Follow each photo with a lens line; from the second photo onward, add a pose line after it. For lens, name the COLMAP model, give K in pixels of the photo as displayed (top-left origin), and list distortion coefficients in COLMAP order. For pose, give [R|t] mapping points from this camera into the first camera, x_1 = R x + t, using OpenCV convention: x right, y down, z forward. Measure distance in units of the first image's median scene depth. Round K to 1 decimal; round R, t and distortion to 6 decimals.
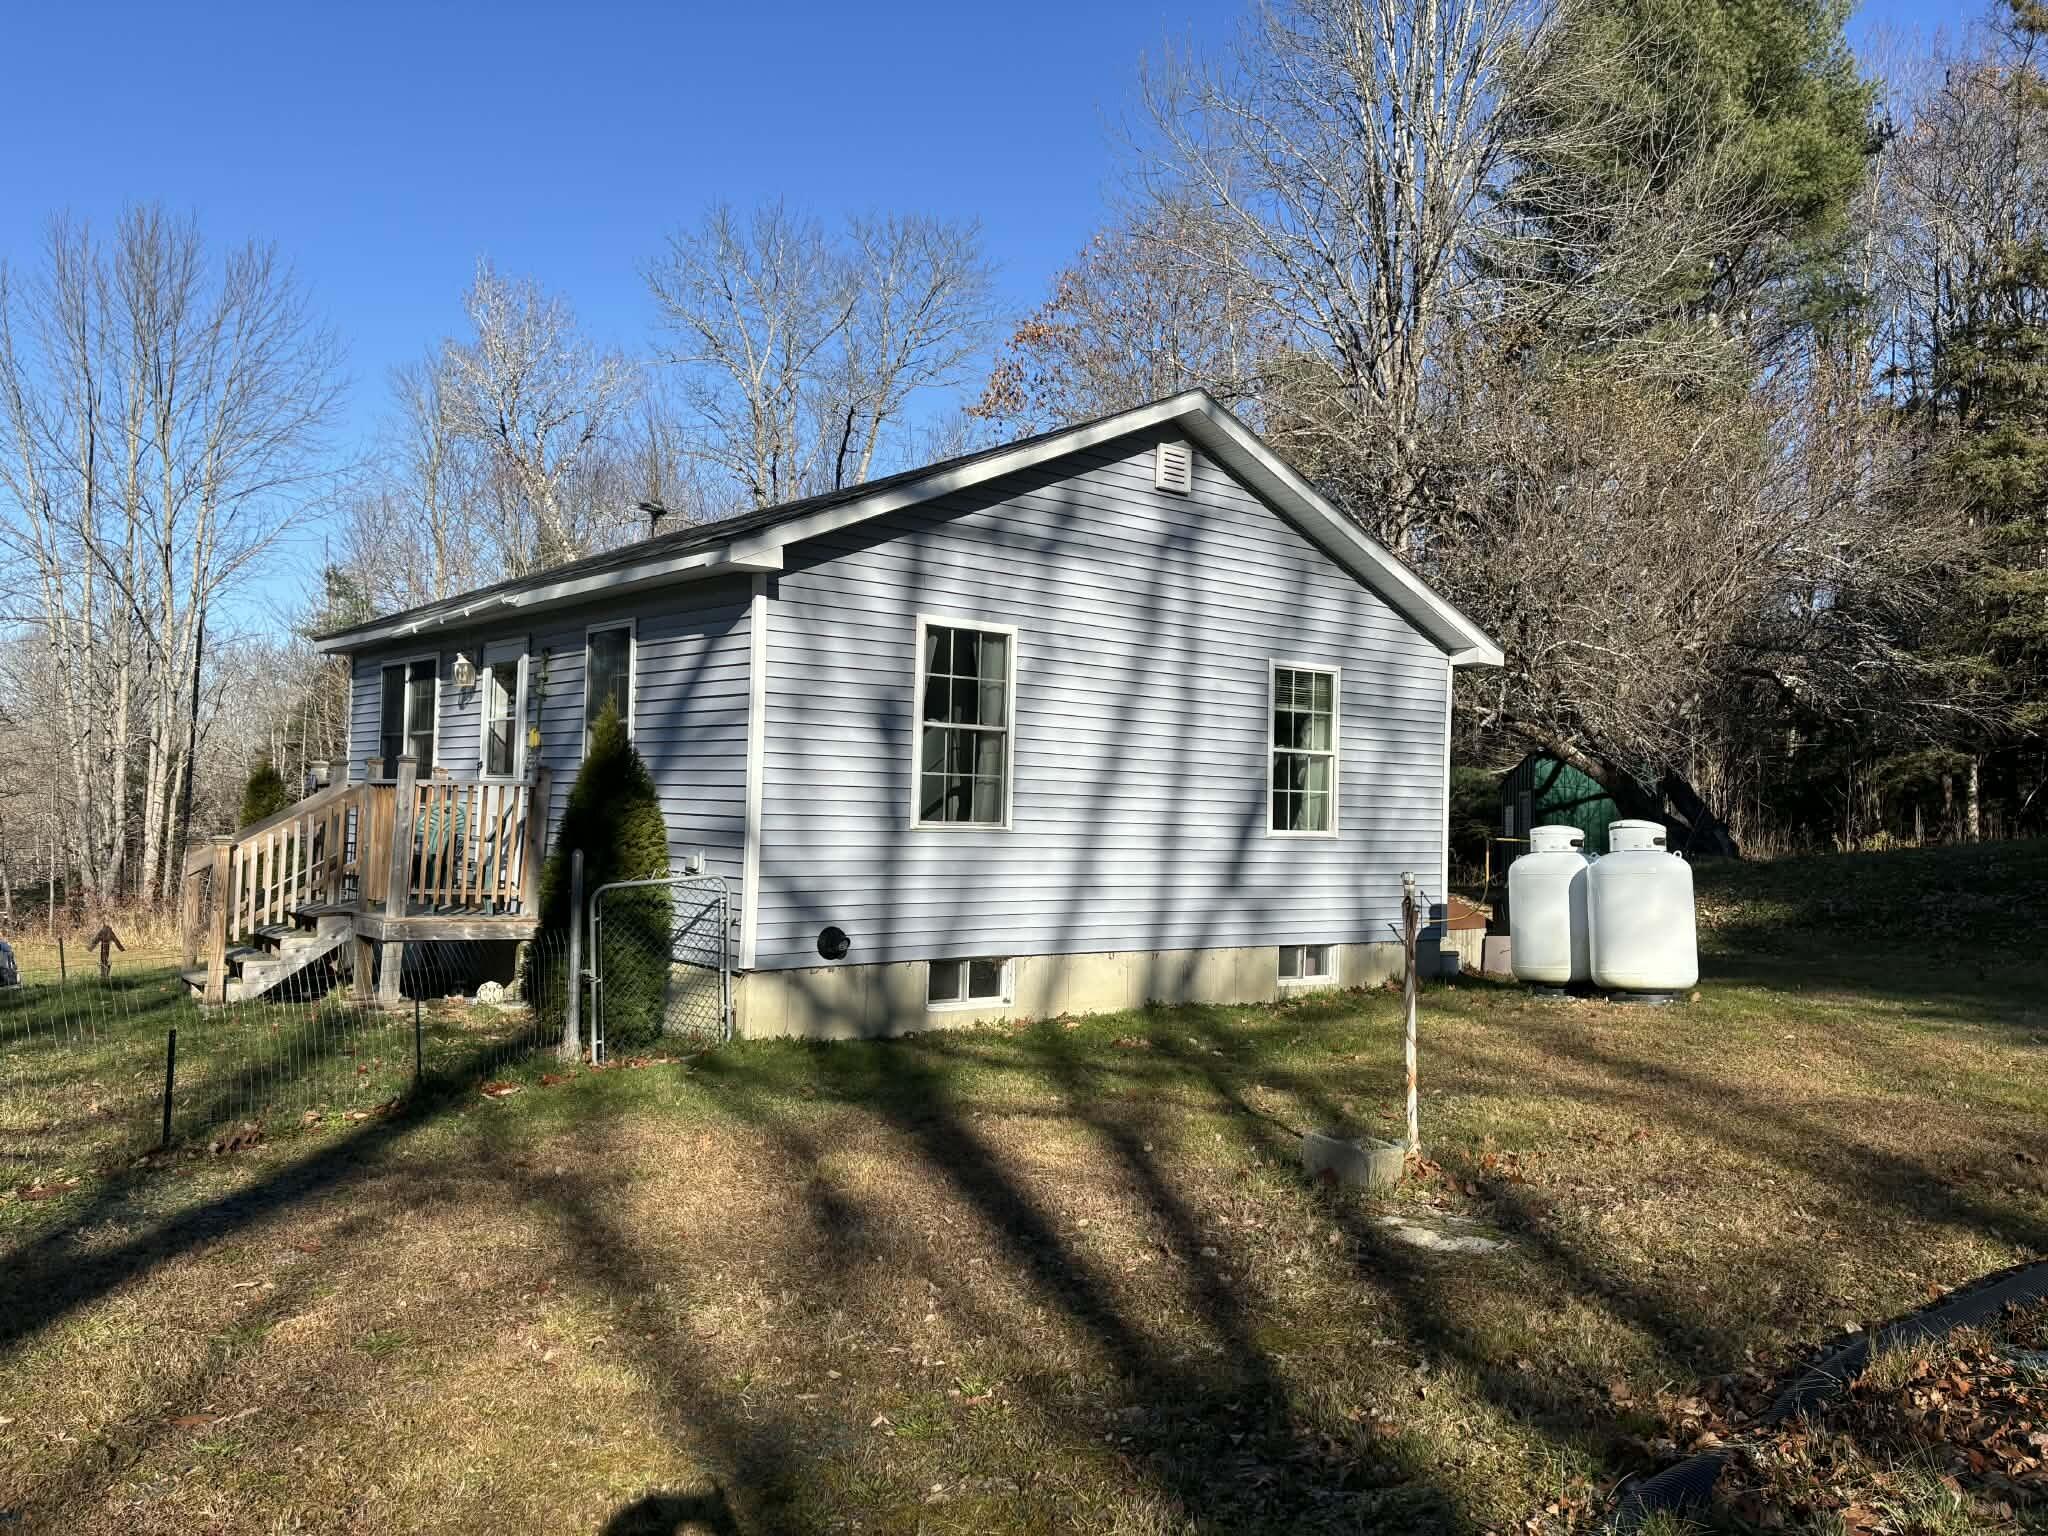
lens RADIAL K [[1498.8, 0, 1105.7], [0, 1498.8, 763.2], [0, 0, 1]] dist [0.097830, -0.122893]
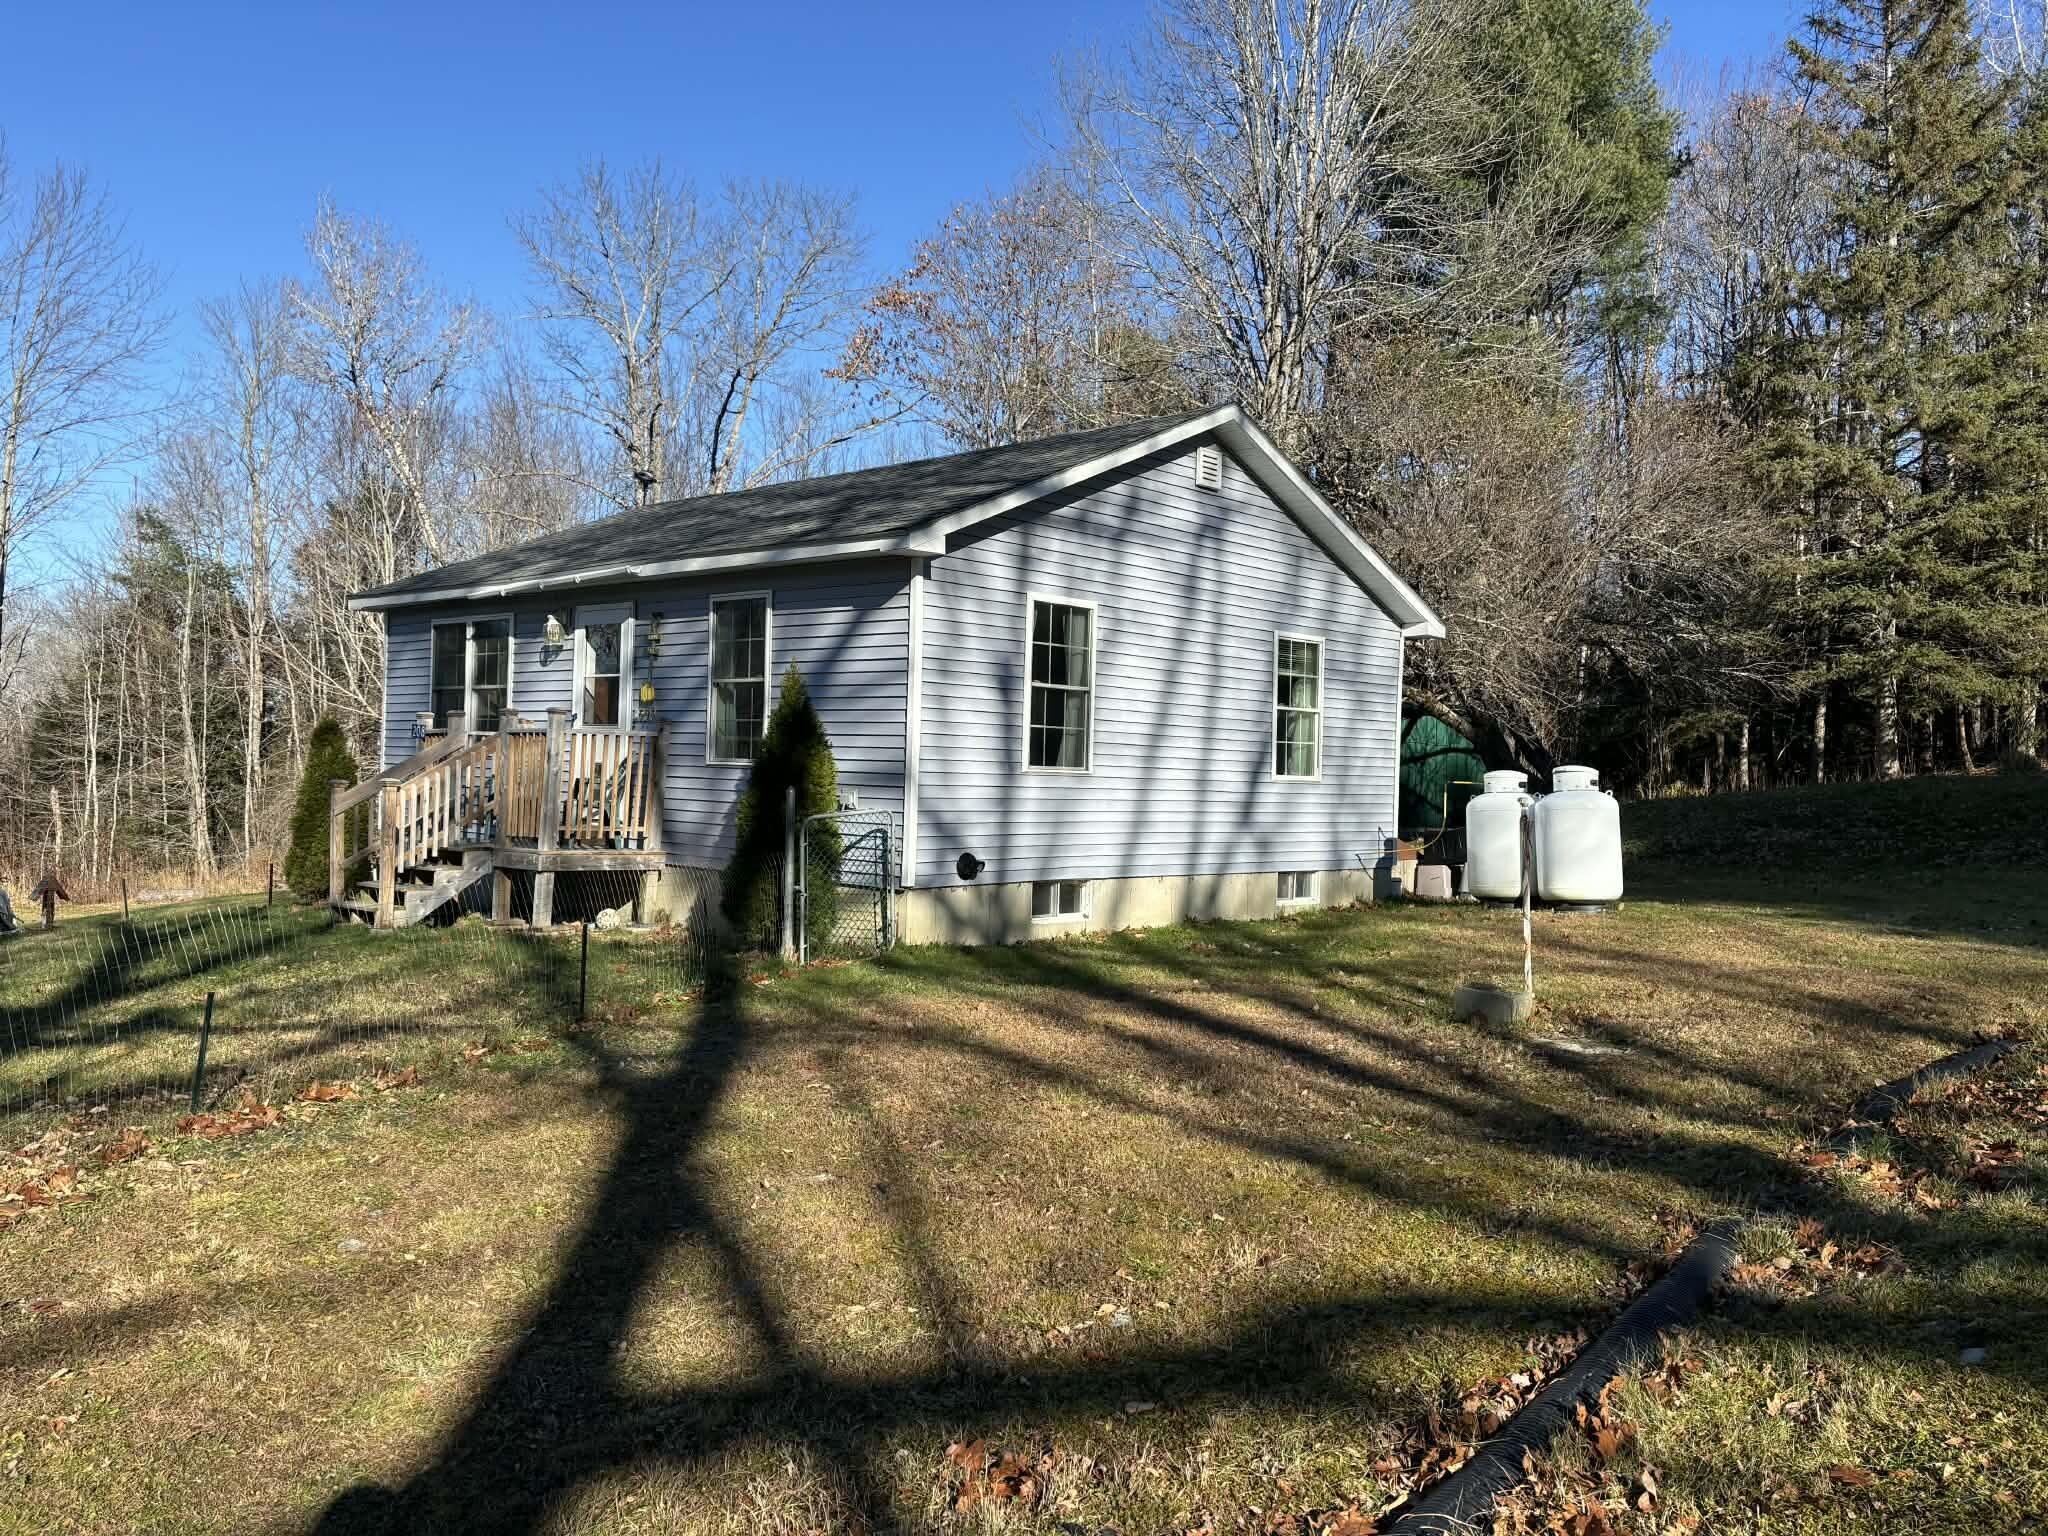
lens RADIAL K [[1494.9, 0, 1098.0], [0, 1494.9, 769.2], [0, 0, 1]] dist [0.080449, -0.085288]
pose [[0.989882, -0.000051, 0.141891, -0.208190], [-0.004523, 0.999480, 0.031912, 0.002858], [-0.141819, -0.032231, 0.989368, -0.161643]]
